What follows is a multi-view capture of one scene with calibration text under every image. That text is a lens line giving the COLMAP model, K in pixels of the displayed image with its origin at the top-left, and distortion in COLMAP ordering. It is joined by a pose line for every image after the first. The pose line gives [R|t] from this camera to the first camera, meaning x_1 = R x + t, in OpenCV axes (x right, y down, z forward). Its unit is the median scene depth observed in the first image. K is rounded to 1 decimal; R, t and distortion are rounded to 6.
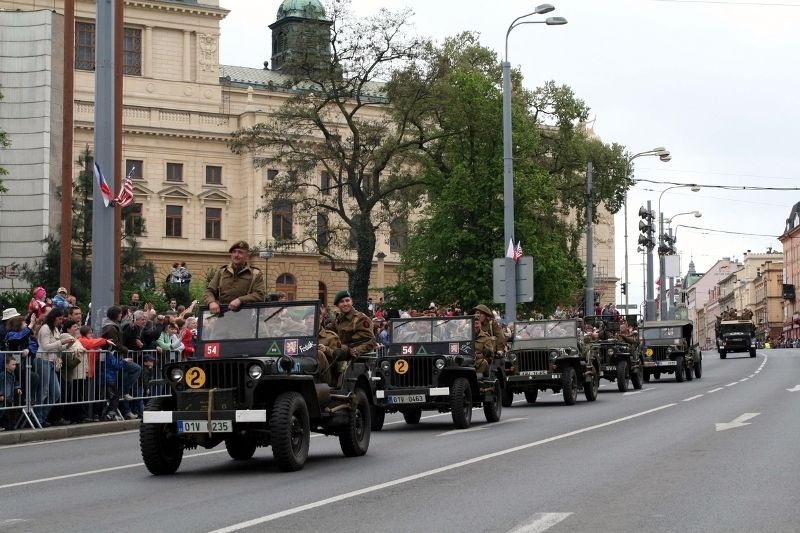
lens RADIAL K [[1612.8, 0, 400.0], [0, 1612.8, 266.5], [0, 0, 1]] dist [0.070130, -0.146325]
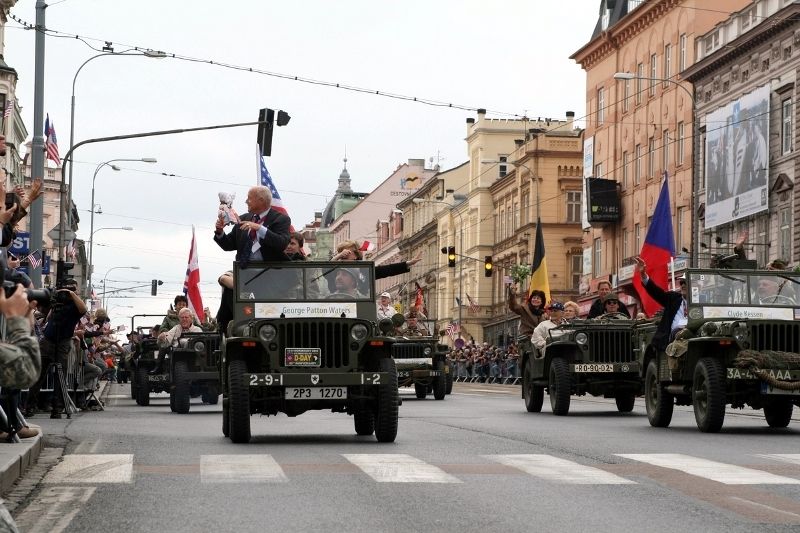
lens RADIAL K [[2420.3, 0, 400.0], [0, 2420.3, 266.5], [0, 0, 1]] dist [0.480131, -0.272377]
pose [[0.979873, 0.028347, 0.197597, 0.251397], [-0.032333, 0.999333, 0.016975, 0.058544], [-0.196984, -0.023023, 0.980136, 1.321148]]
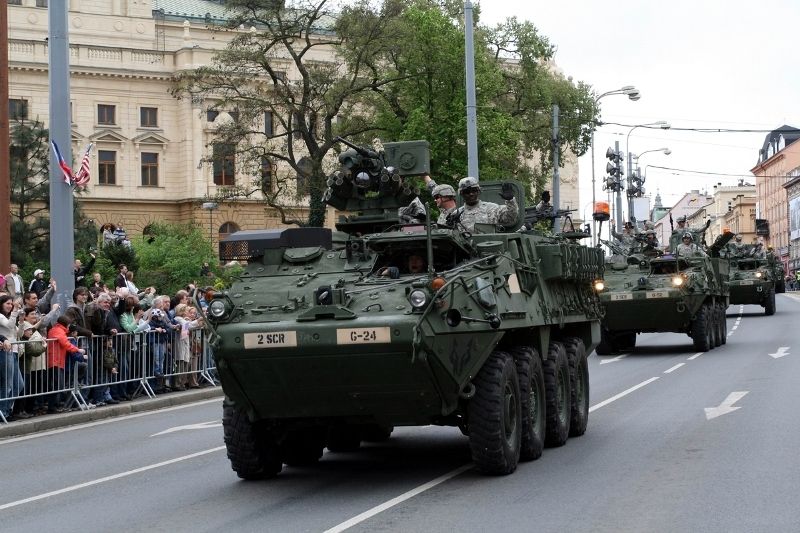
lens RADIAL K [[1741.6, 0, 400.0], [0, 1741.6, 266.5], [0, 0, 1]] dist [0.063773, 0.437297]
pose [[0.999370, -0.015340, 0.032009, -0.005577], [0.014127, 0.999185, 0.037805, -0.008095], [-0.032563, -0.037329, 0.998772, -0.011960]]
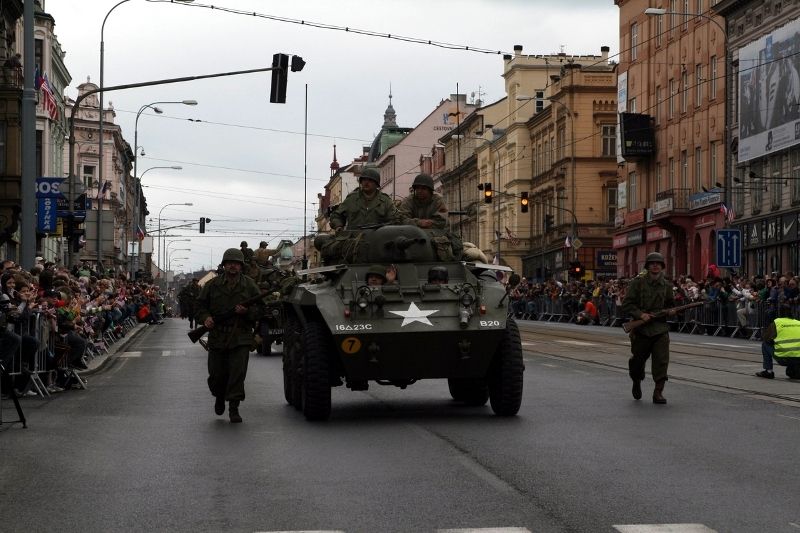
lens RADIAL K [[2284.0, 0, 400.0], [0, 2284.0, 266.5], [0, 0, 1]] dist [0.314118, 1.541055]
pose [[0.984256, 0.008120, 0.176560, 0.269898], [-0.017010, 0.998659, 0.048899, 0.053931], [-0.175927, -0.051133, 0.983074, 1.375922]]
